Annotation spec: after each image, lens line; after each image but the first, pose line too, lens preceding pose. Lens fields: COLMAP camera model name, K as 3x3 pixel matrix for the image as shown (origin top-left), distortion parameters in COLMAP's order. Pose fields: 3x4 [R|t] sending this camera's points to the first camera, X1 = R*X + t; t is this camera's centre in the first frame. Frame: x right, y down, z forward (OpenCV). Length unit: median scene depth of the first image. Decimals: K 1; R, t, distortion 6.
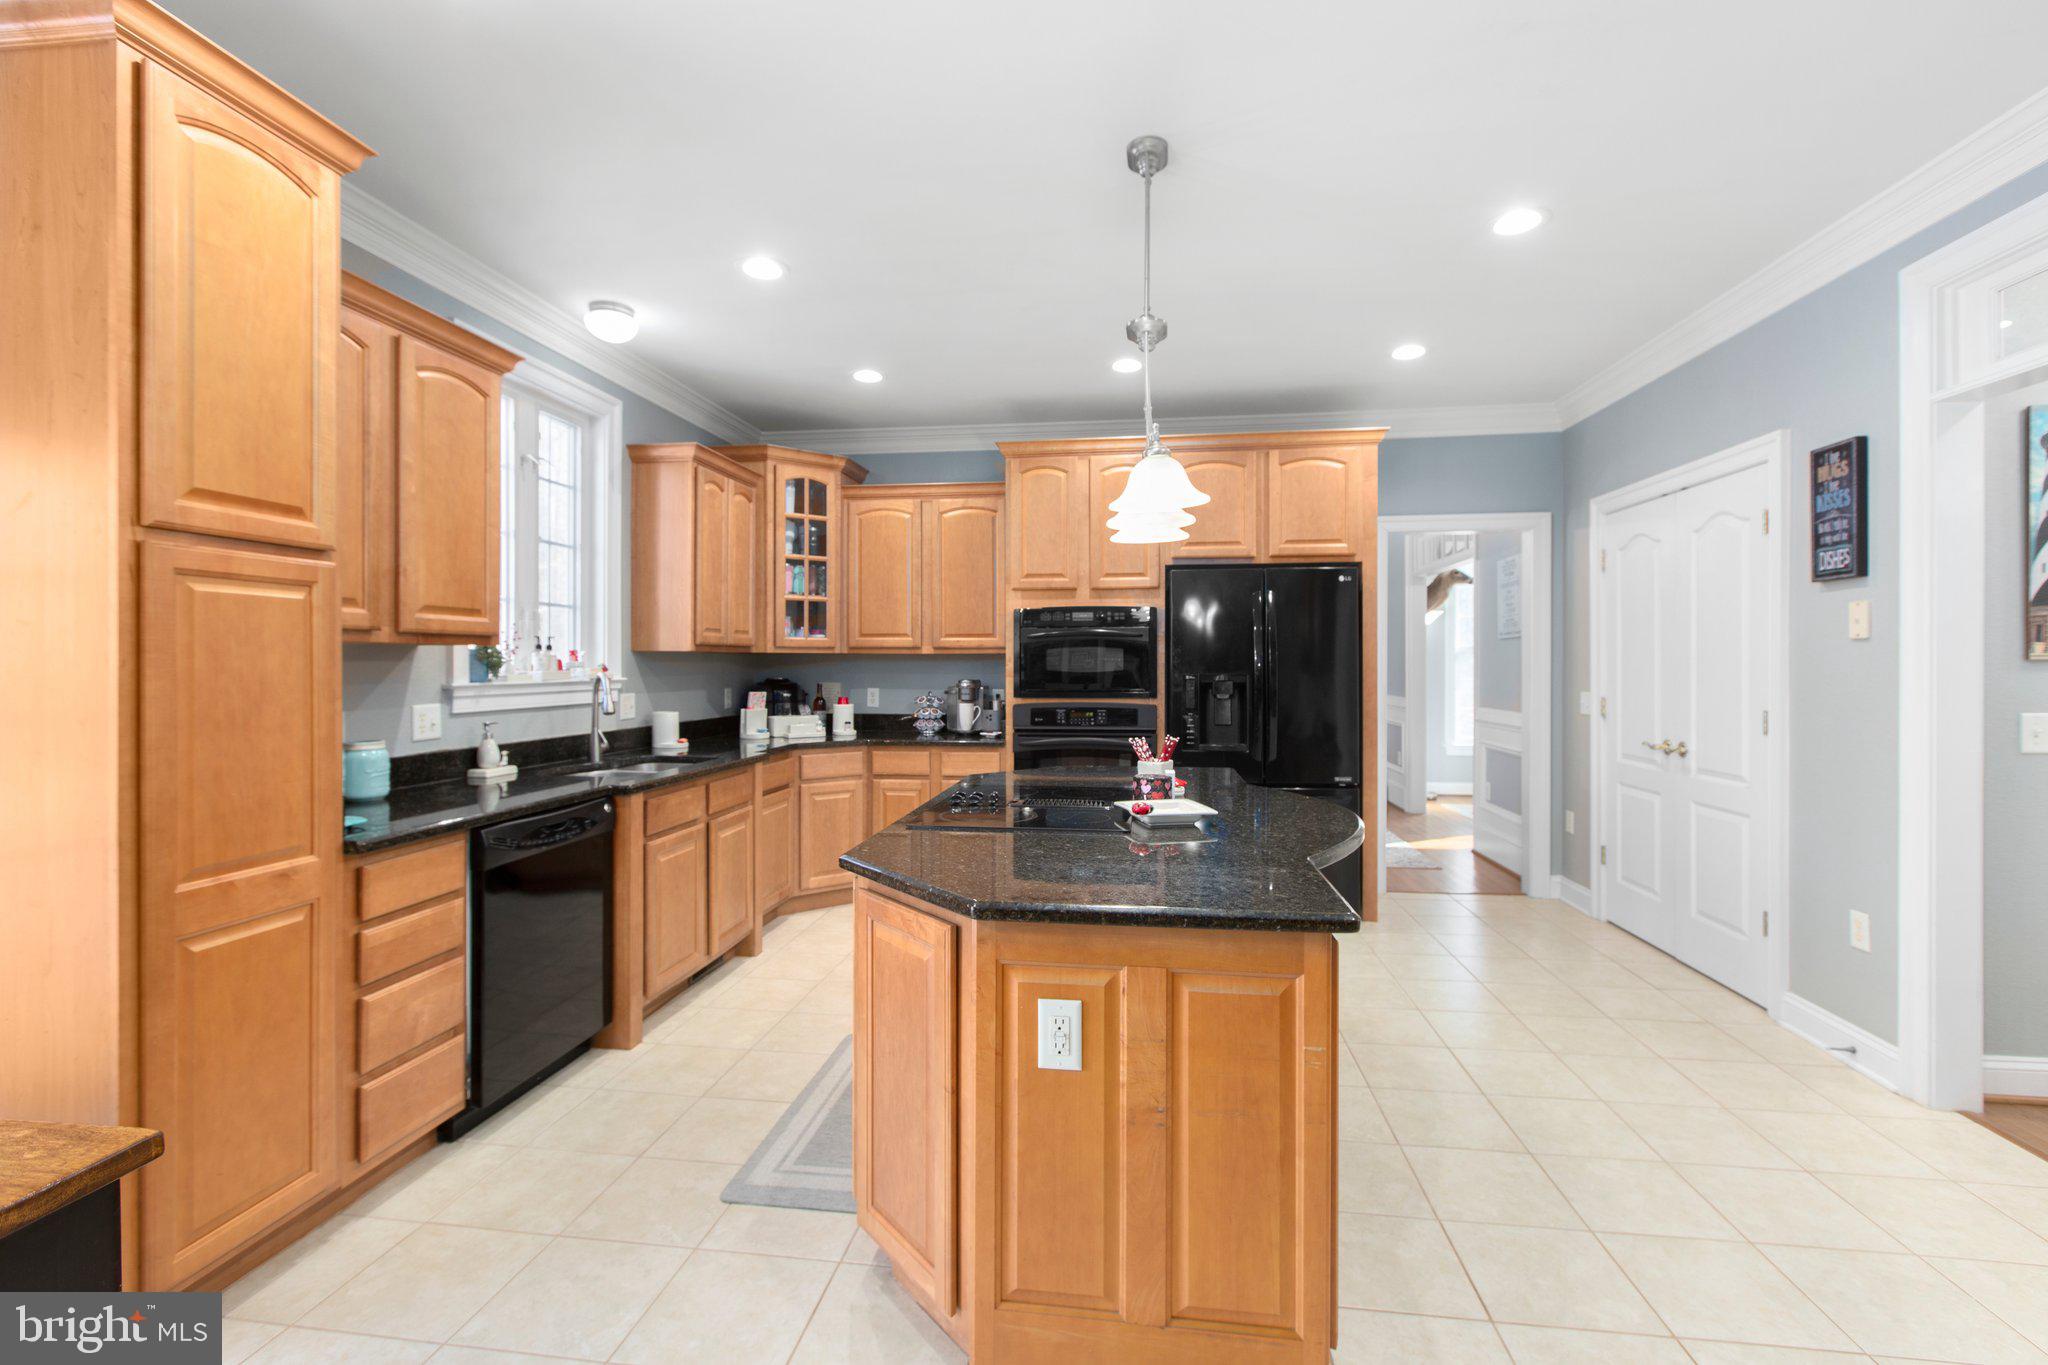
lens RADIAL K [[907.3, 0, 1032.9], [0, 907.3, 664.3], [0, 0, 1]] dist [-0.001227, 0.000283]
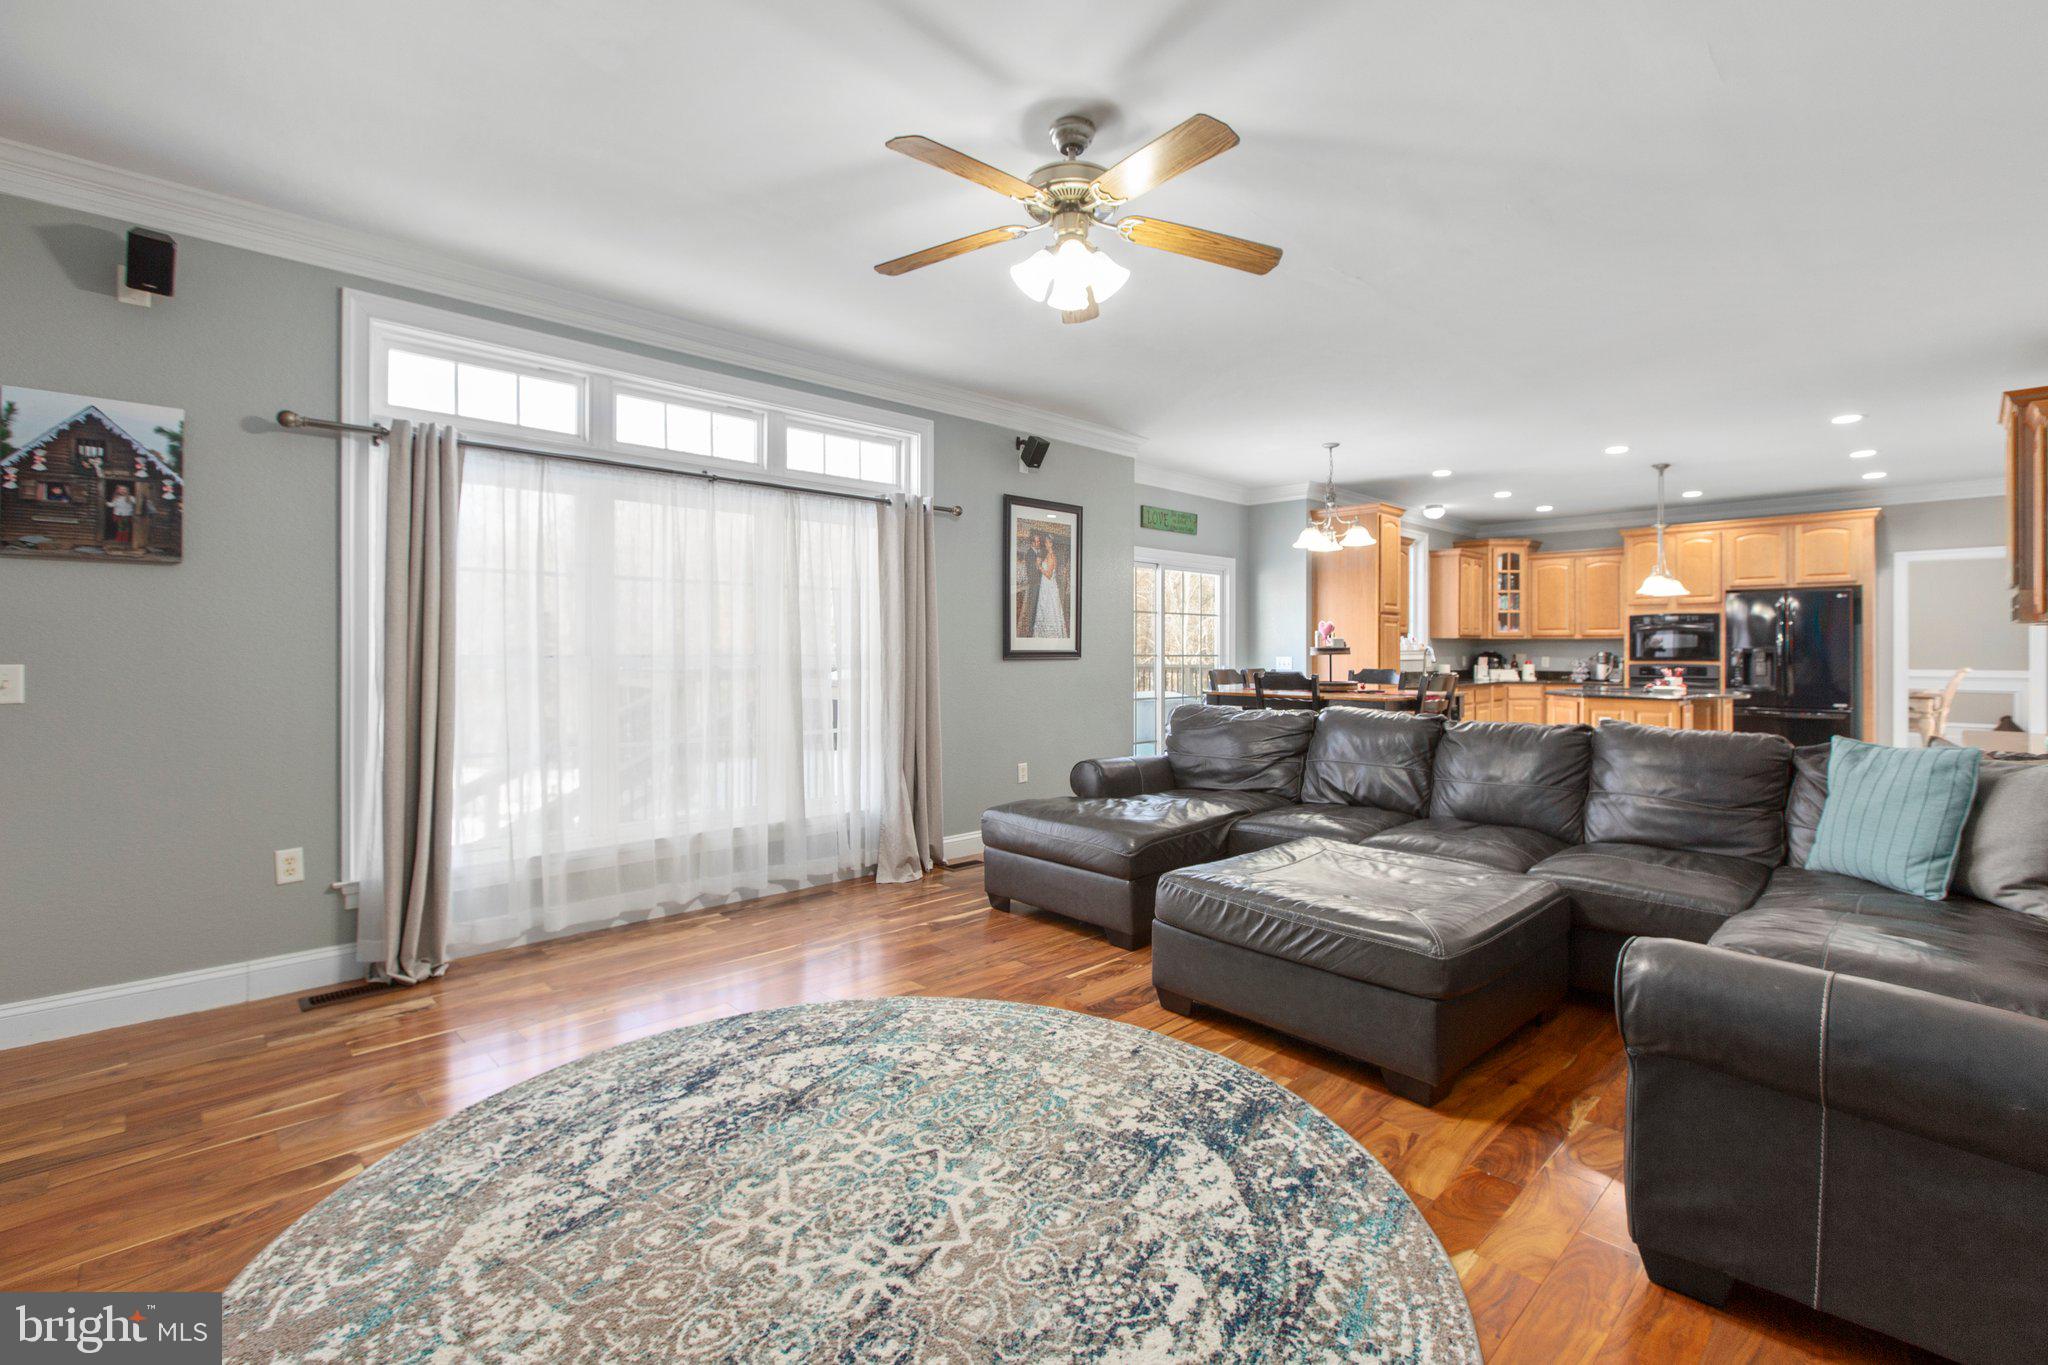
lens RADIAL K [[907.3, 0, 1026.0], [0, 907.3, 645.7], [0, 0, 1]] dist [-0.001227, 0.000283]
pose [[0.781181, -0.000938, -0.624304, 0.262736], [-0.002666, 0.999985, -0.004838, 0.025112], [0.624299, 0.005444, 0.781167, -1.905105]]
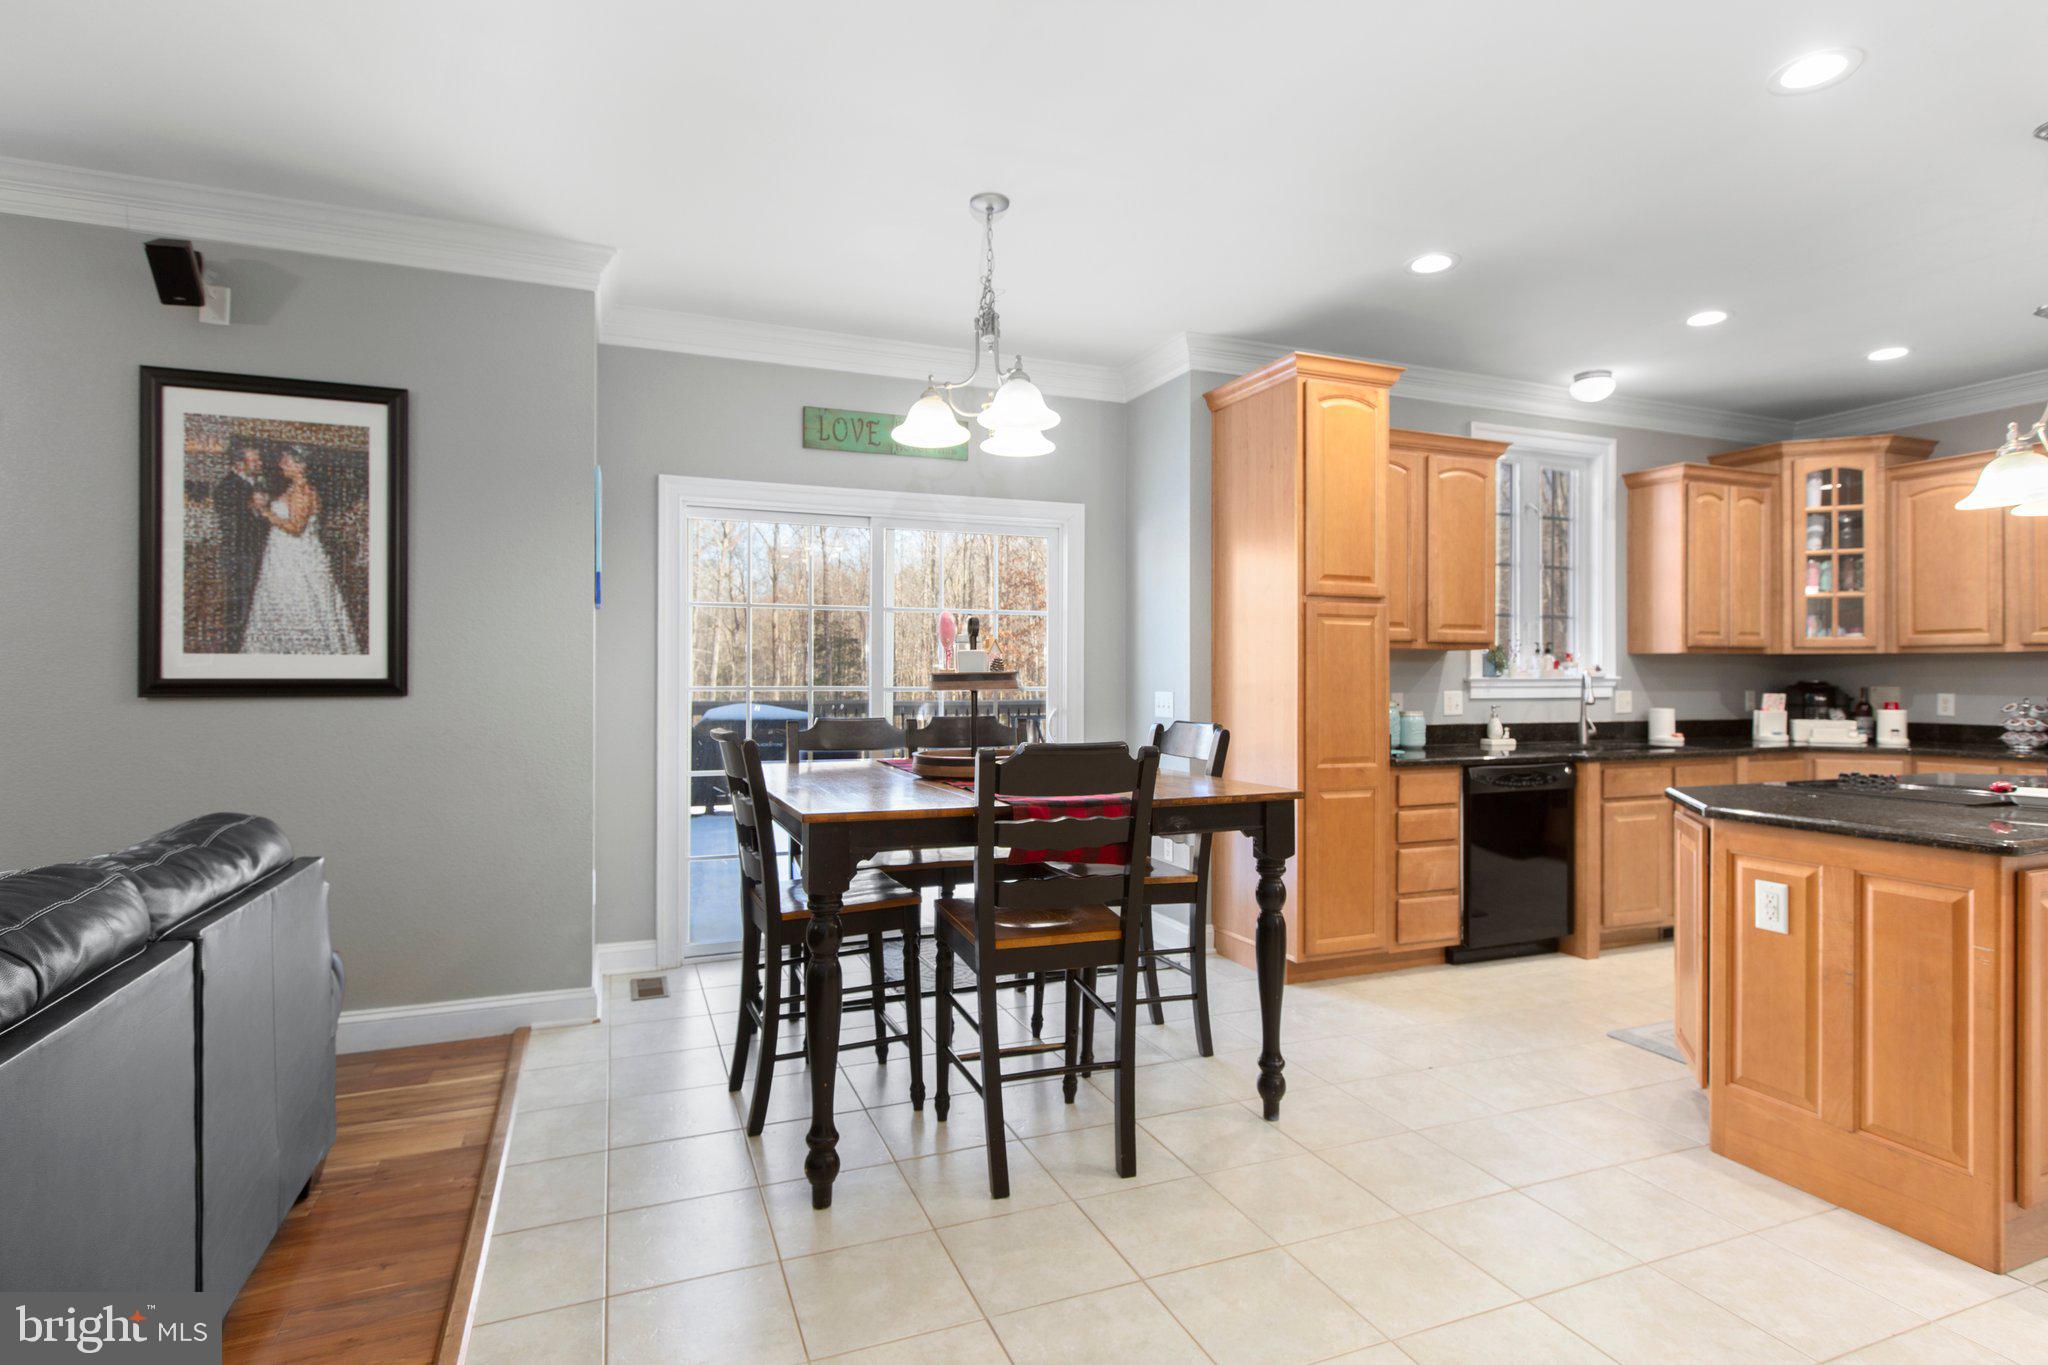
lens RADIAL K [[1038.4, 0, 1014.6], [0, 1038.4, 670.8], [0, 0, 1]] dist [0.001103, -0.001643]
pose [[0.487749, -0.004475, -0.872972, 0.409650], [-0.002581, 0.999975, -0.006568, 0.022024], [0.872980, 0.005457, 0.487725, -0.396492]]
